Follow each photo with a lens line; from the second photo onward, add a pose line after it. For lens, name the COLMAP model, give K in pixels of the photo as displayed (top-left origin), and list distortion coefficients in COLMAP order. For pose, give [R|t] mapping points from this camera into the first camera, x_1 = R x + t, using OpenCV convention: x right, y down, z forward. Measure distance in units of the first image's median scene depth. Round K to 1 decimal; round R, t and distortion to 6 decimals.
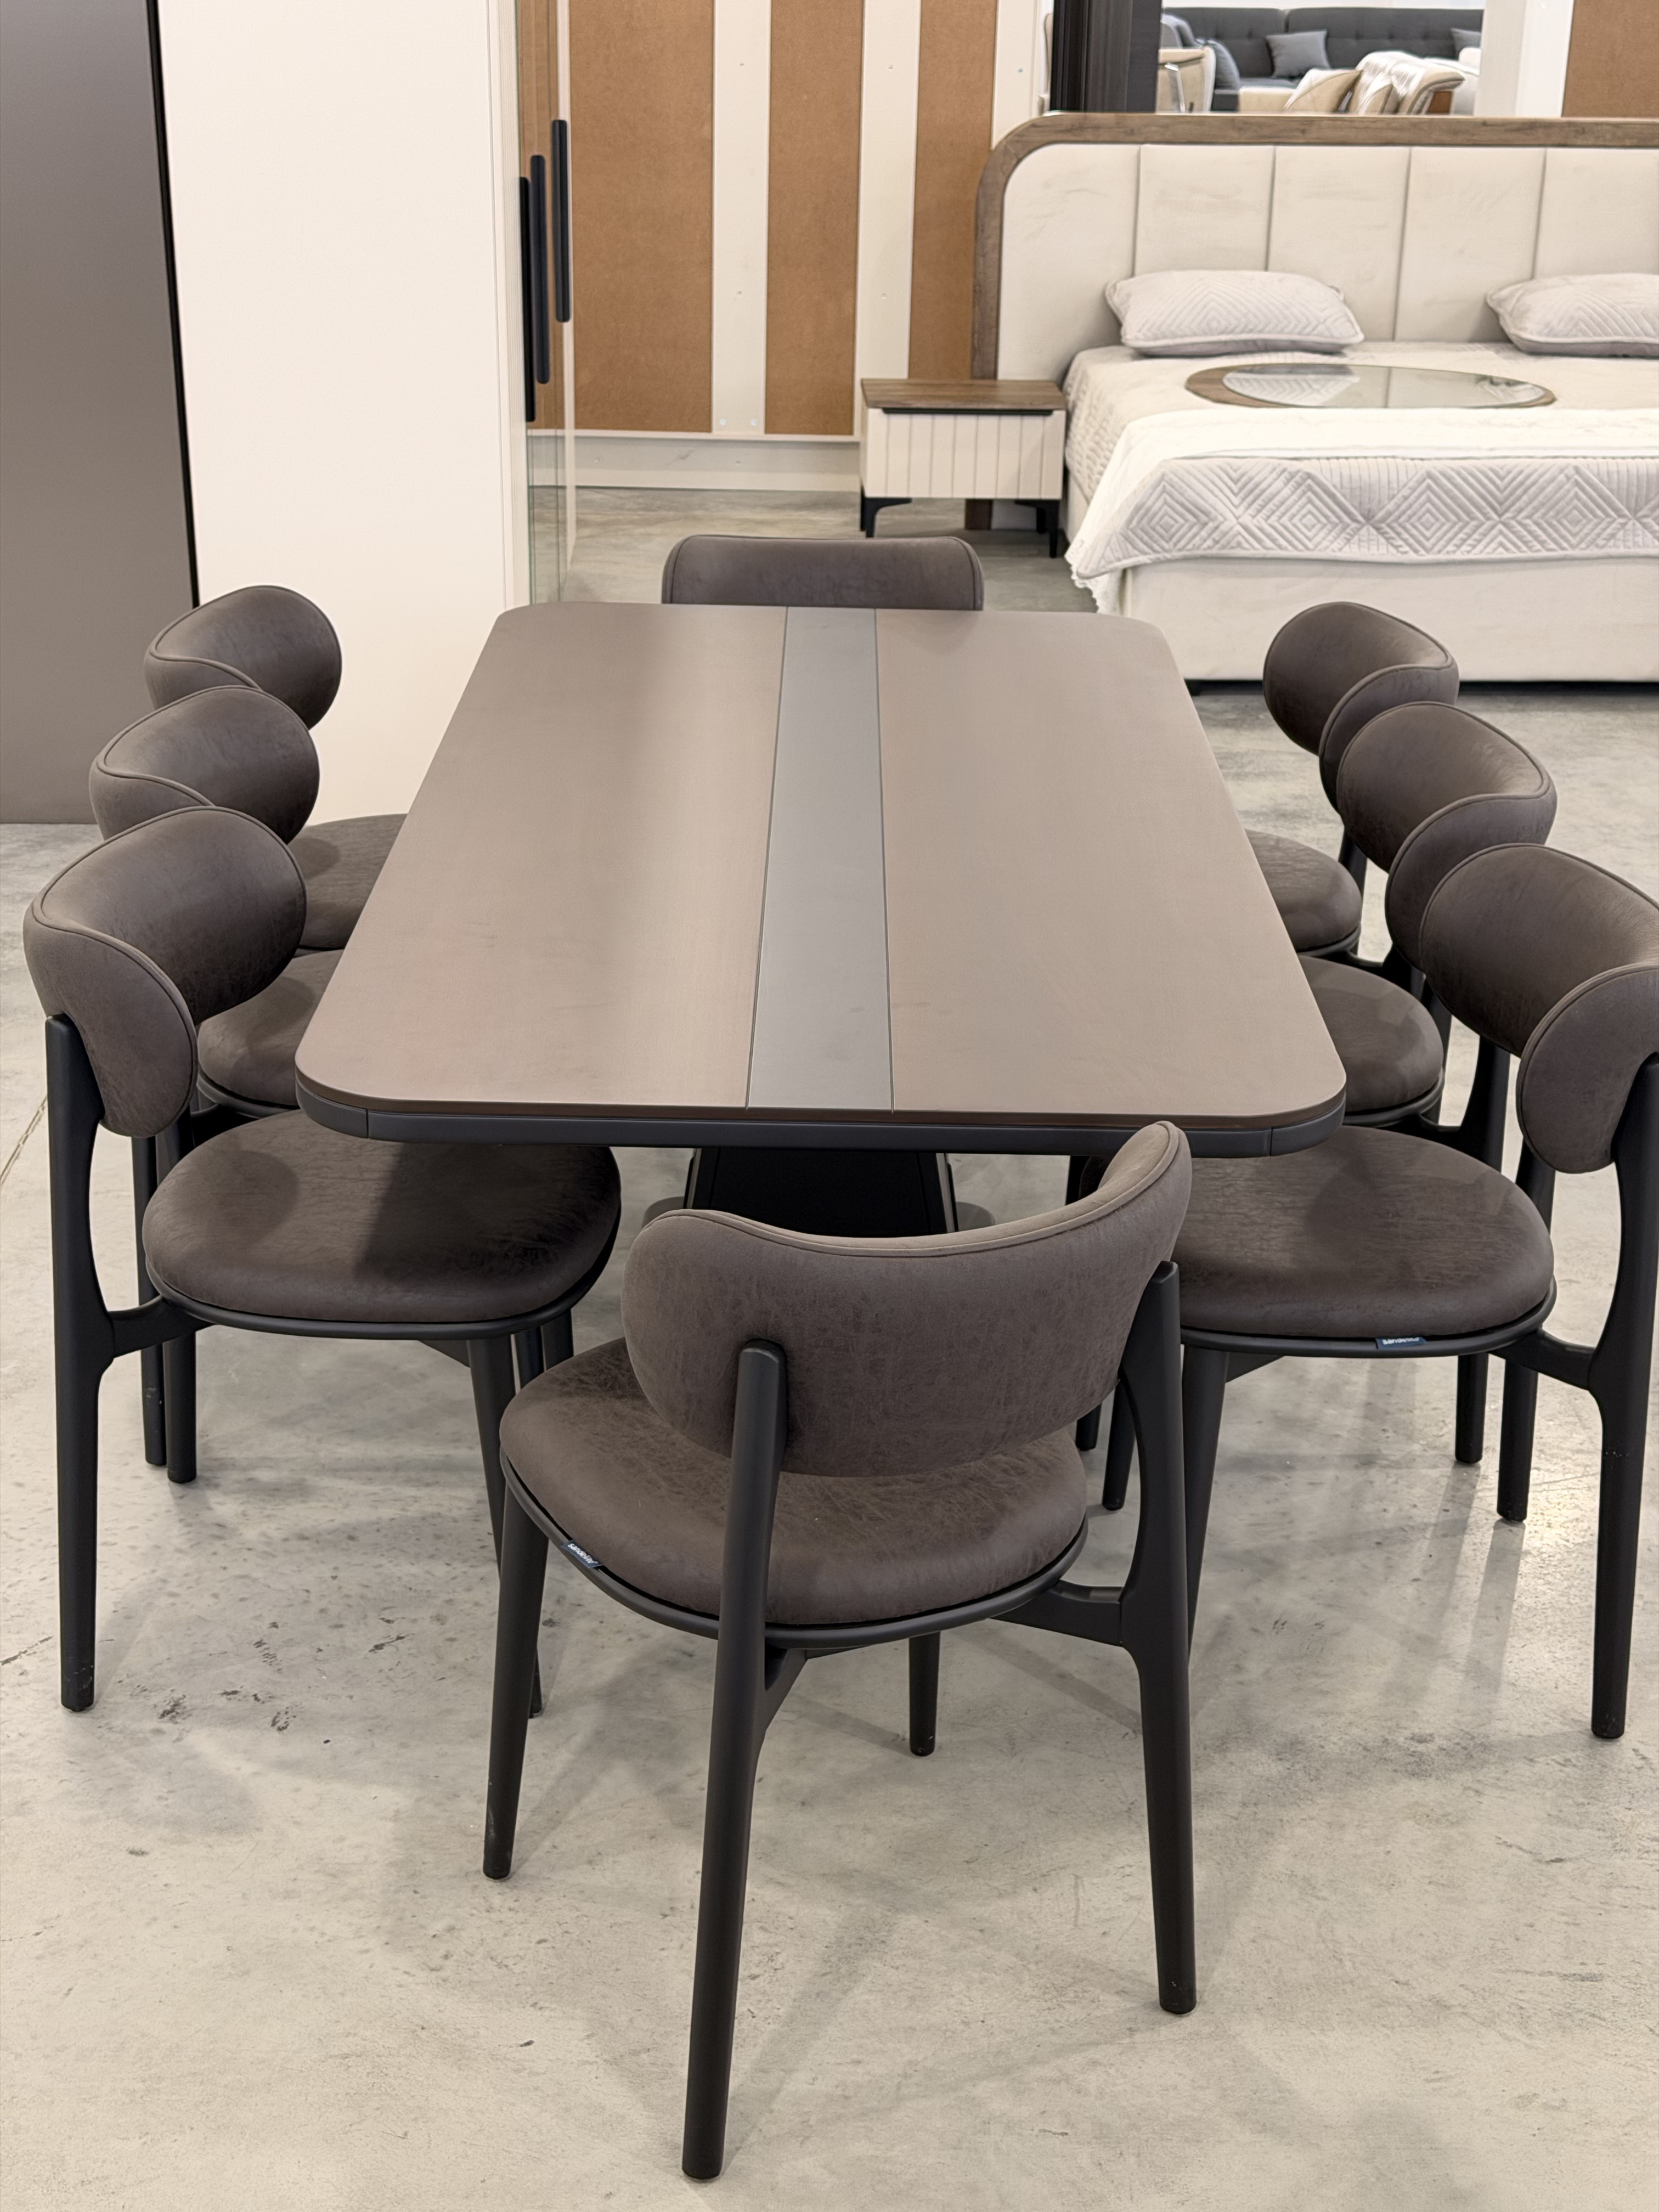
lens RADIAL K [[3047.3, 0, 836.4], [0, 3047.3, 1138.5], [0, 0, 1]] dist [0.220847, -0.534131]
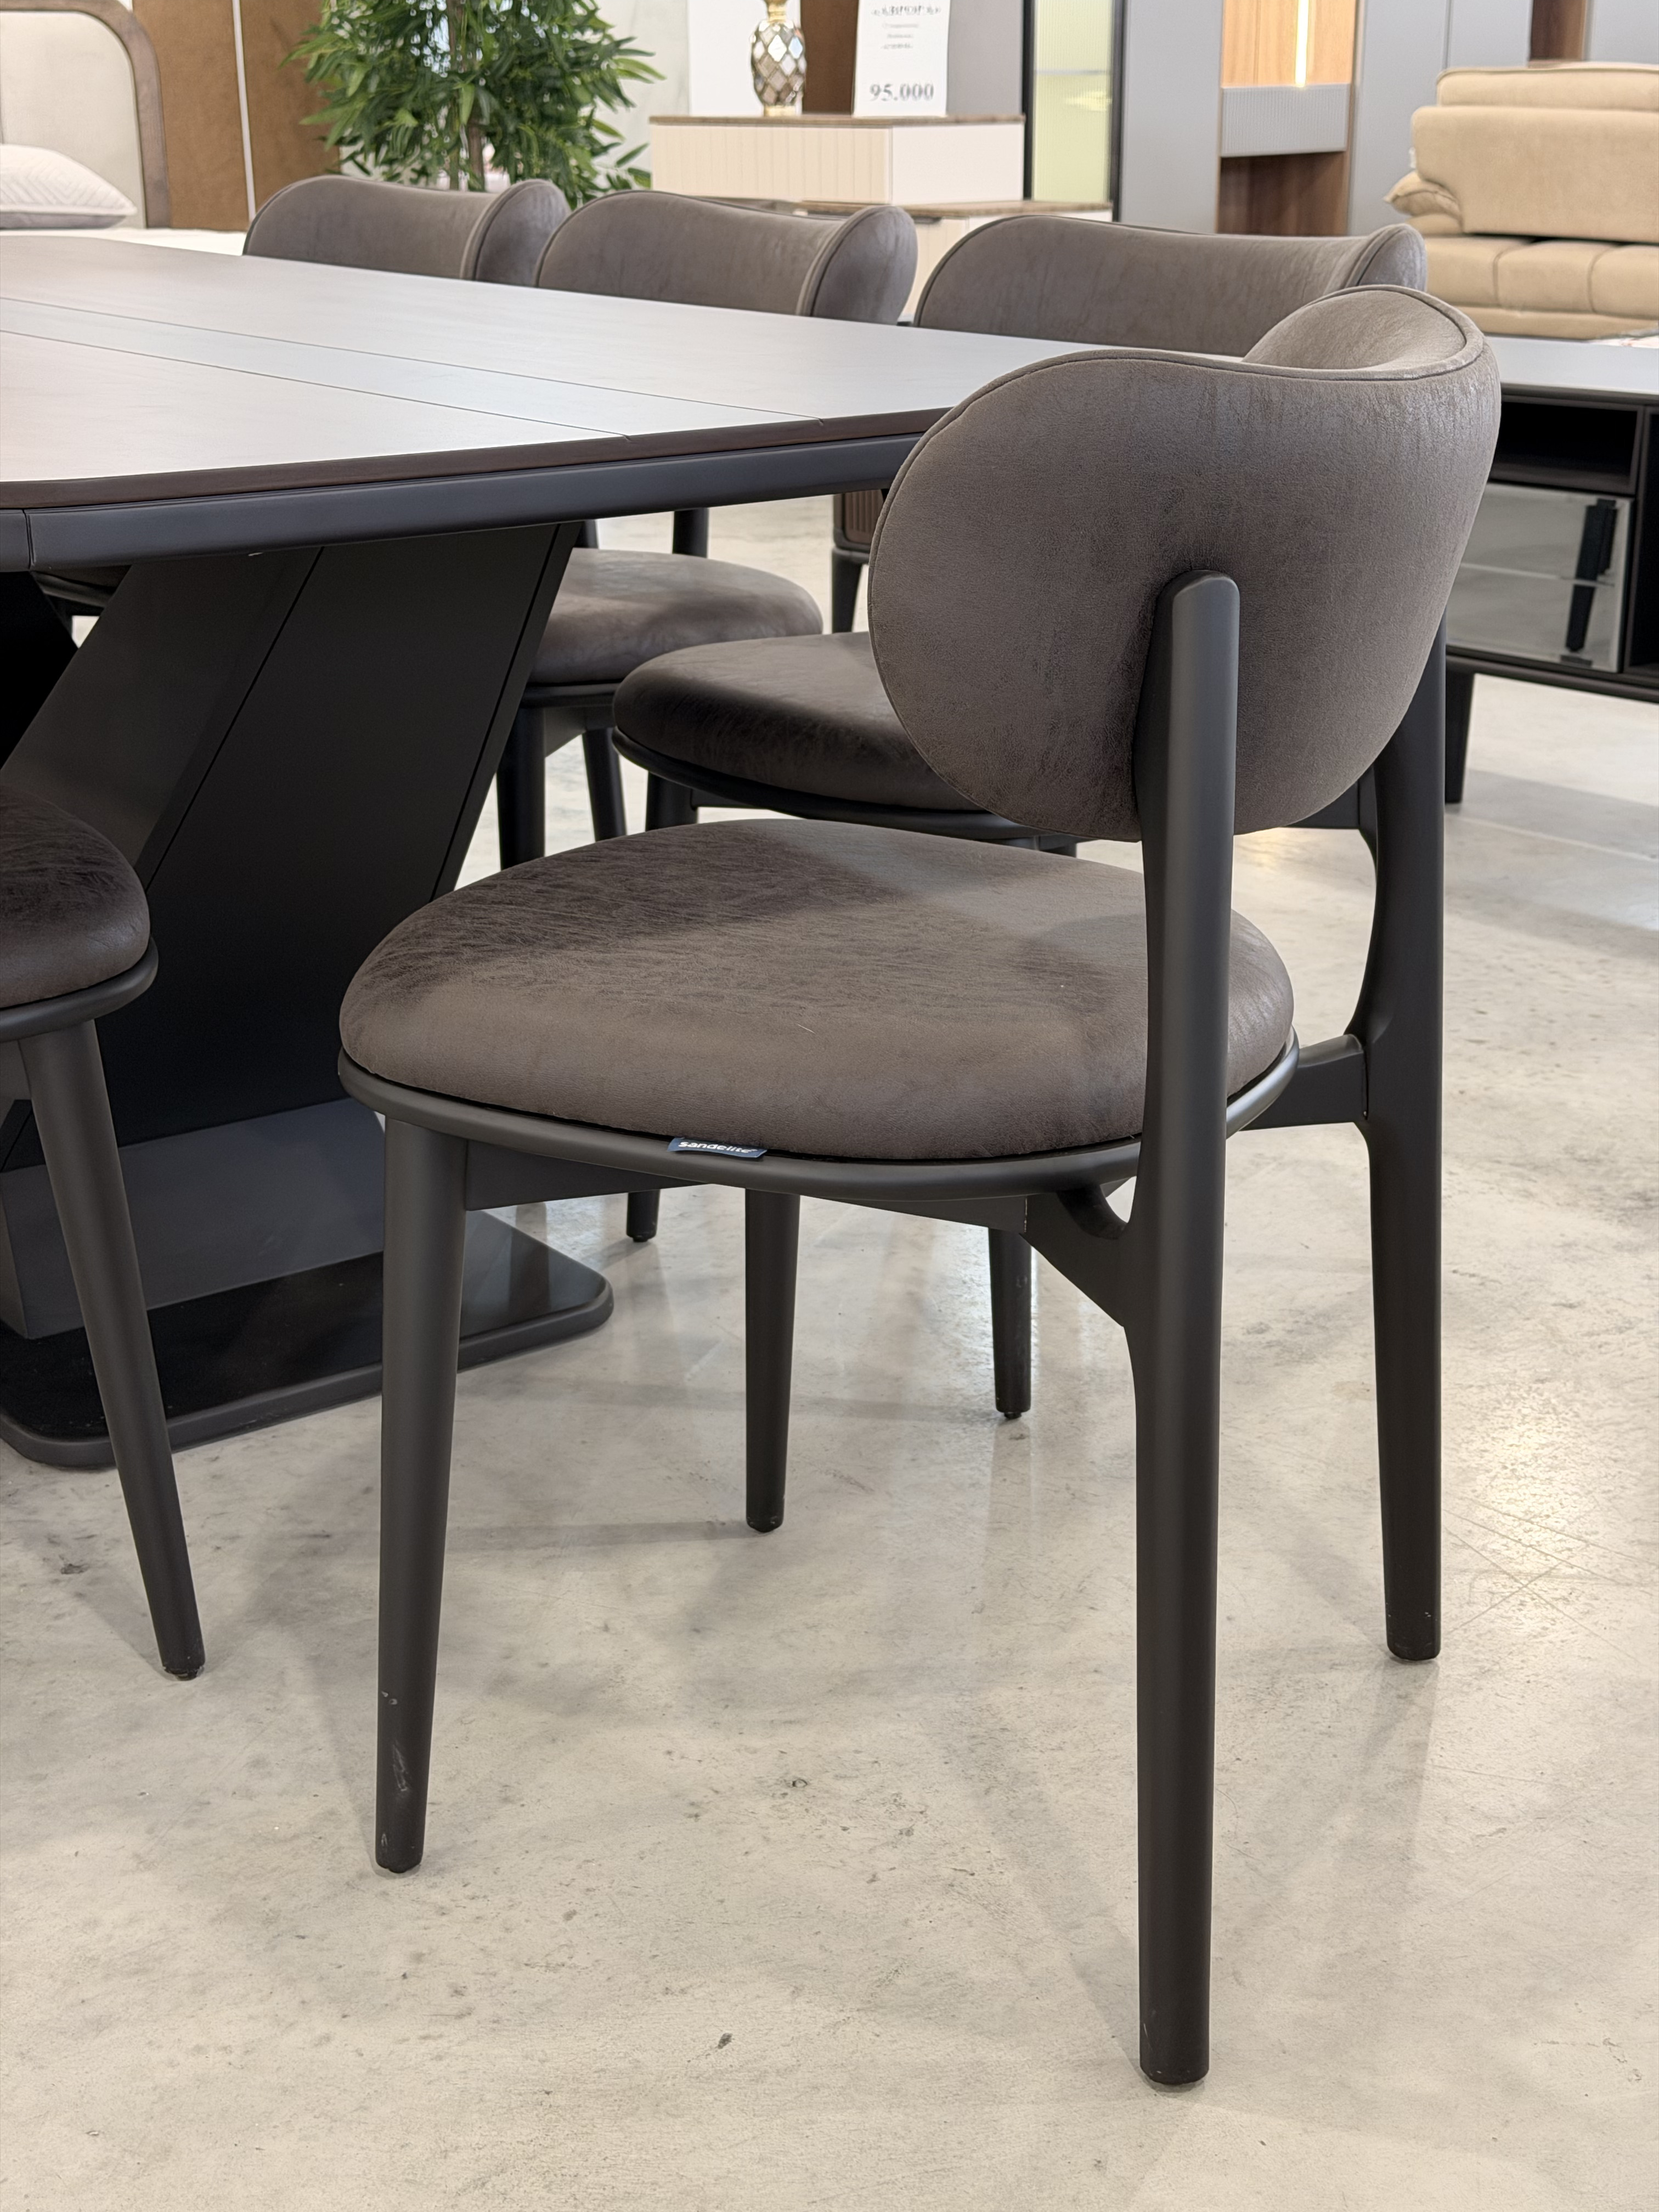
lens RADIAL K [[3057.3, 0, 812.5], [0, 3057.3, 1137.9], [0, 0, 1]] dist [0.172333, -0.286405]
pose [[0.799732, -0.219567, 0.558765, -0.144345], [0.248618, 0.968288, 0.024654, 0.045949], [-0.546459, 0.119202, 0.828959, 0.190006]]
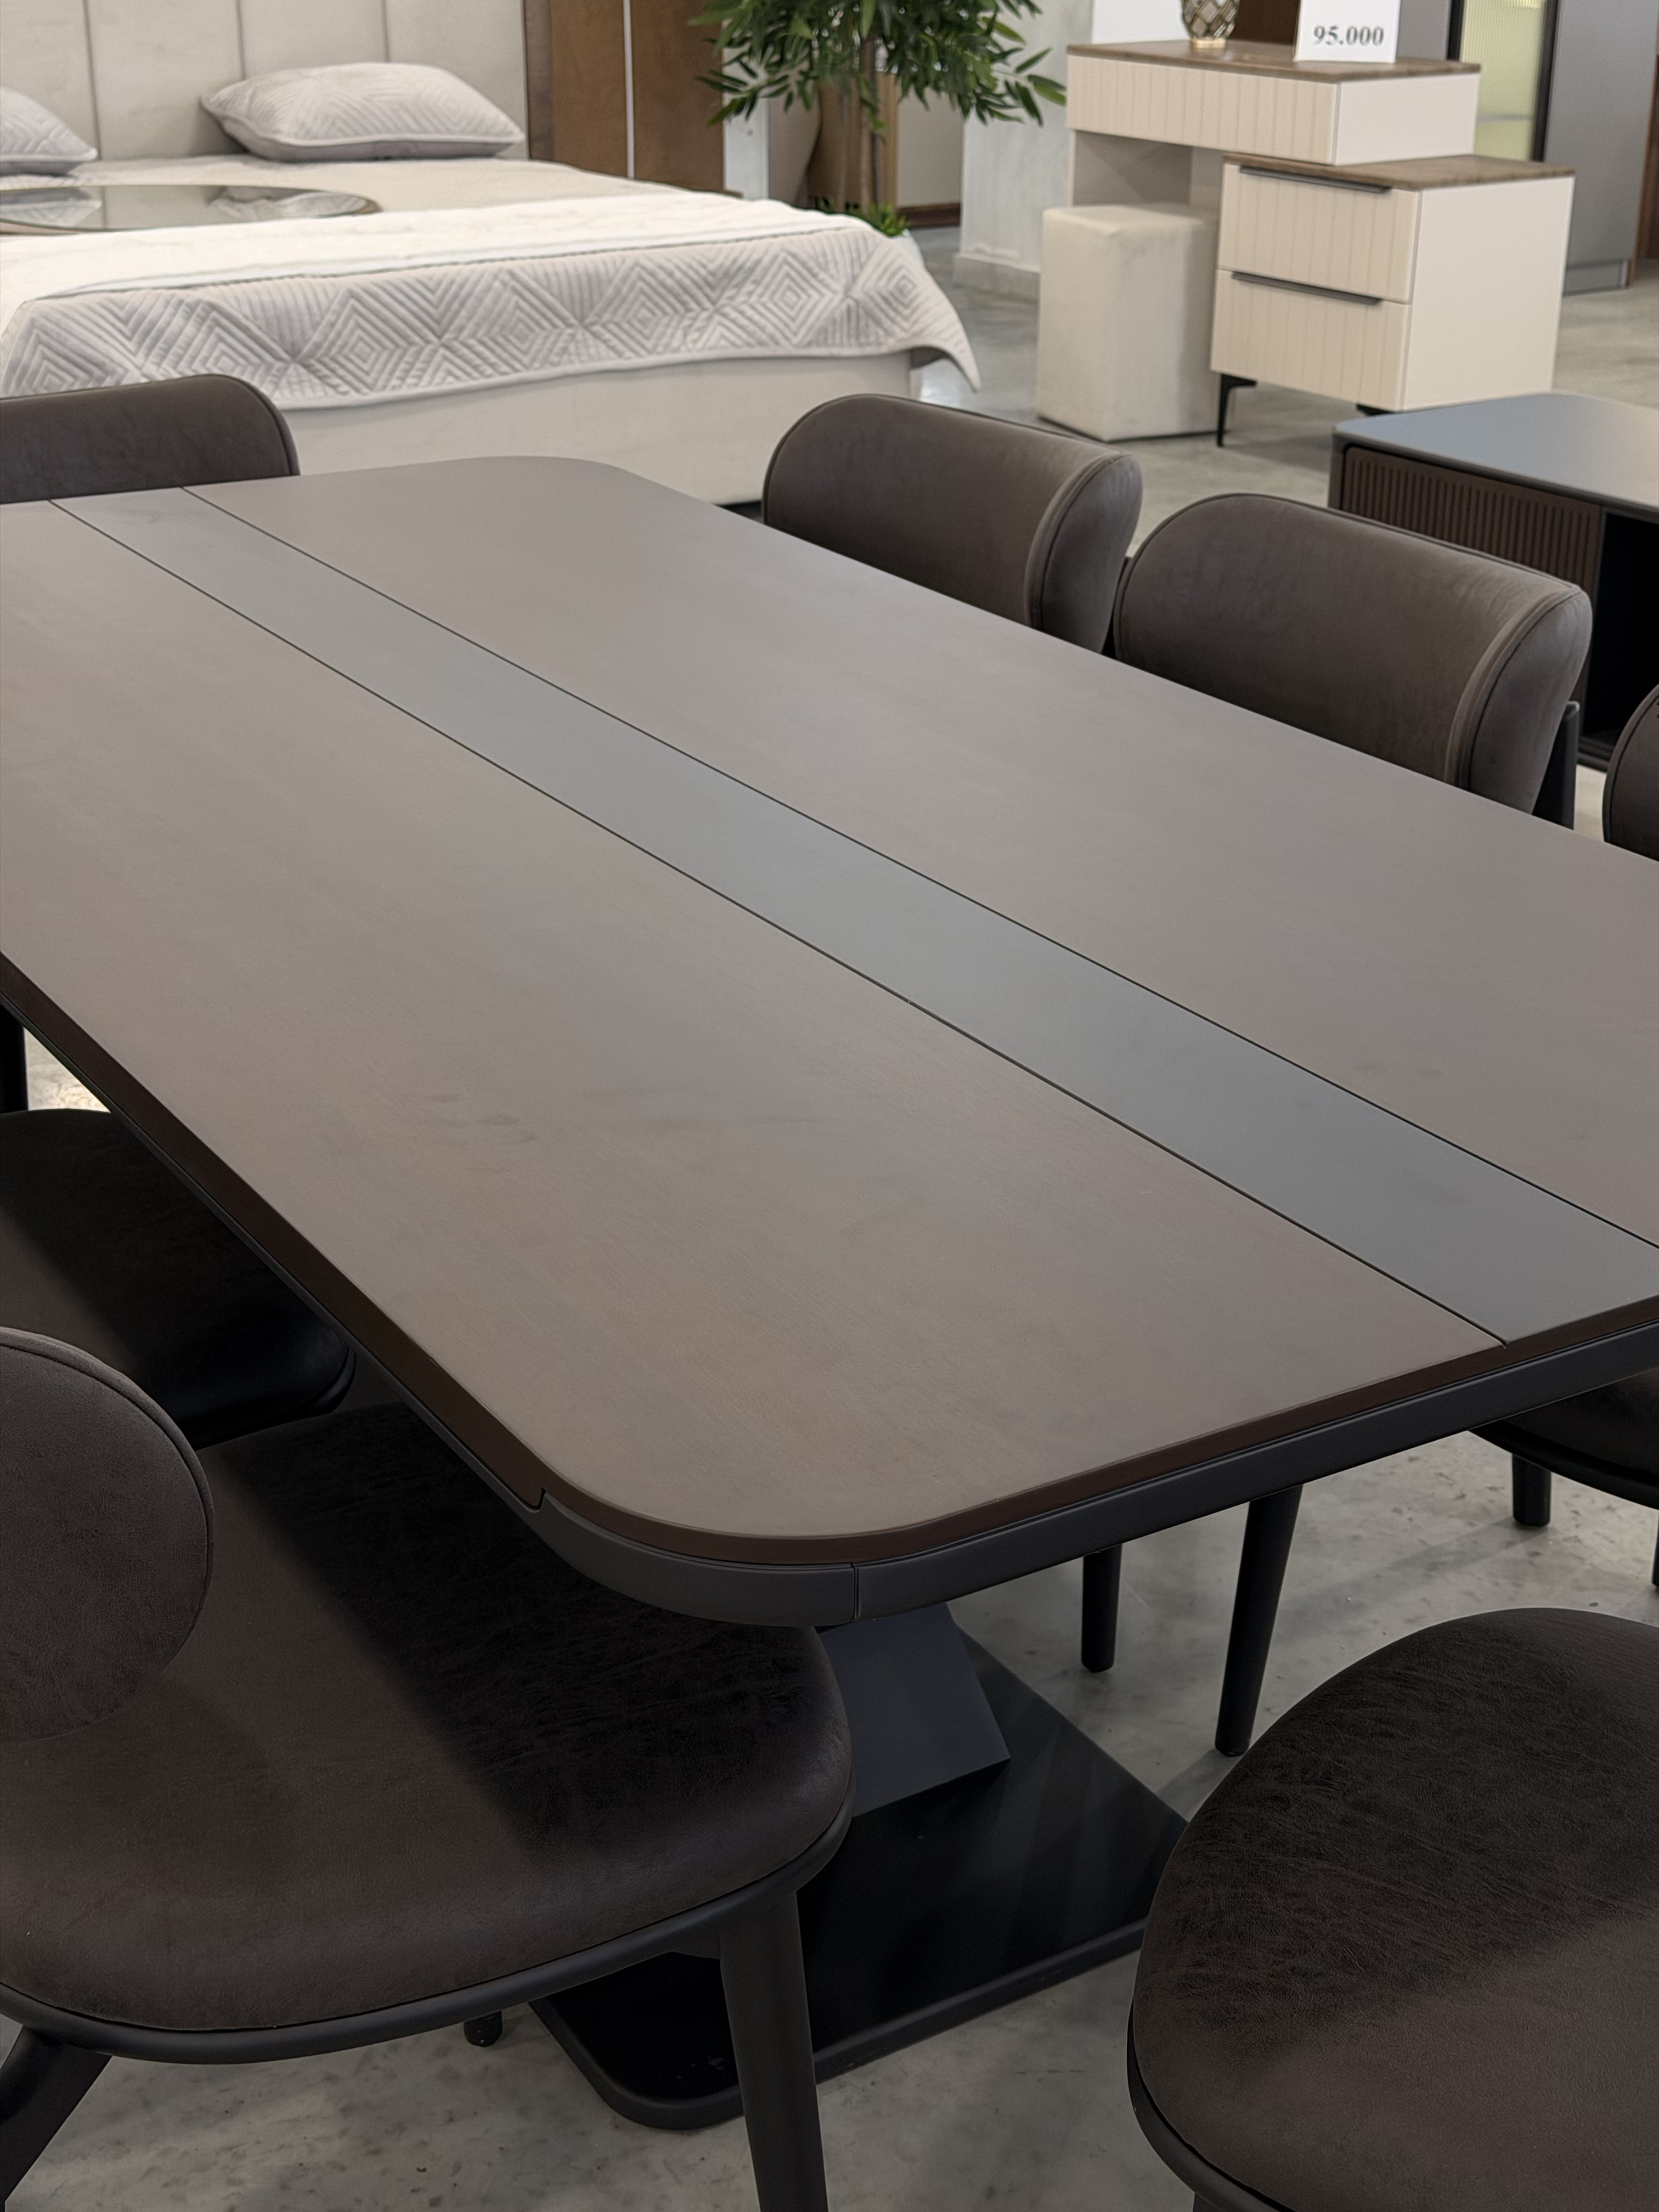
lens RADIAL K [[3047.9, 0, 816.8], [0, 3047.9, 1120.2], [0, 0, 1]] dist [0.232112, -0.571063]
pose [[0.850551, -0.223104, 0.476222, -0.139524], [0.210585, 0.974270, 0.080321, -0.043060], [-0.481889, 0.031968, 0.875649, 0.235975]]
